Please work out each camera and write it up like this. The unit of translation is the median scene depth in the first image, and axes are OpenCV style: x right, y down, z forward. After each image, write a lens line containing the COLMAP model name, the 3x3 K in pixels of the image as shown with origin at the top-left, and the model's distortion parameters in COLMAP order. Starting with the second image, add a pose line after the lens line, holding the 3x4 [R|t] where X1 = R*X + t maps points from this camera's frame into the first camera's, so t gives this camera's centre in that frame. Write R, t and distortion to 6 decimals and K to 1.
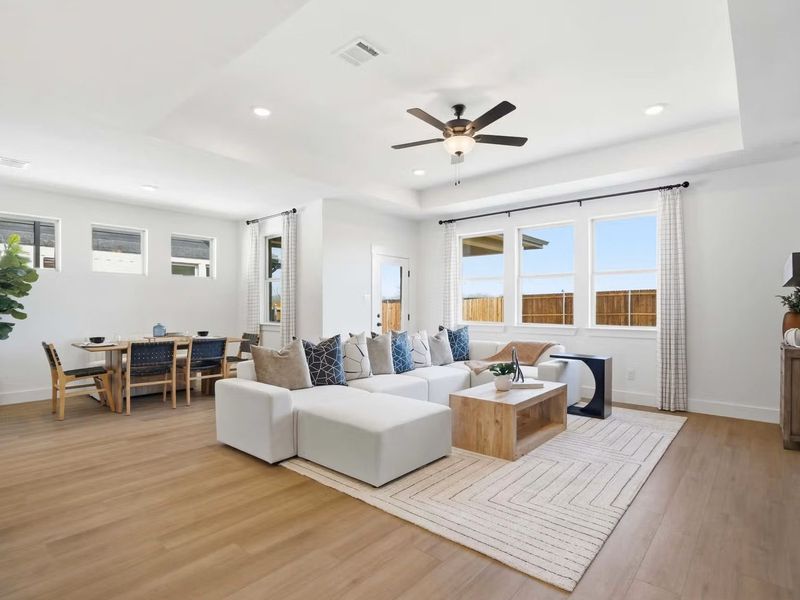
lens RADIAL K [[410.6, 0, 403.0], [0, 410.6, 310.9], [0, 0, 1]] dist [-0.015437, 0.007911]
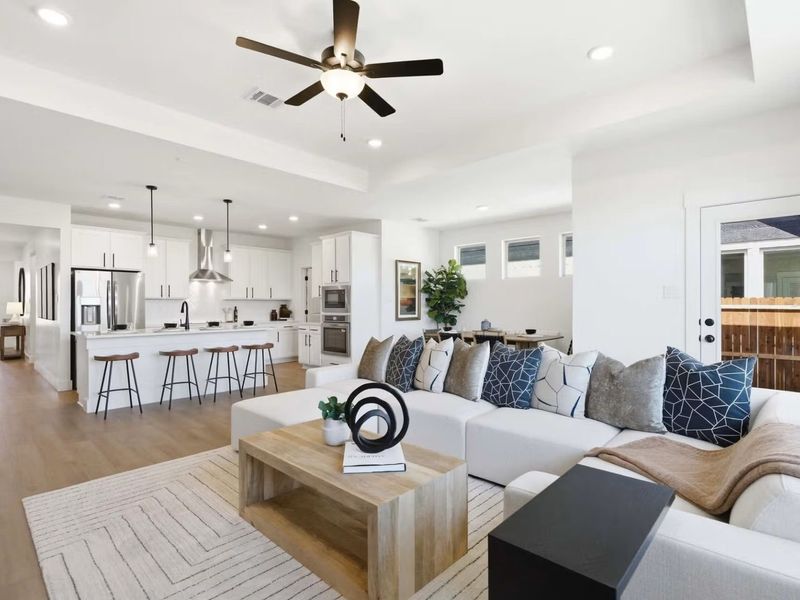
lens RADIAL K [[410.6, 0, 402.8], [0, 410.6, 305.3], [0, 0, 1]] dist [-0.015437, 0.007911]
pose [[-0.029327, 0.001019, -0.999569, 0.701404], [-0.007587, 0.999970, 0.001242, -0.010817], [0.999541, 0.007620, -0.029318, 0.921137]]
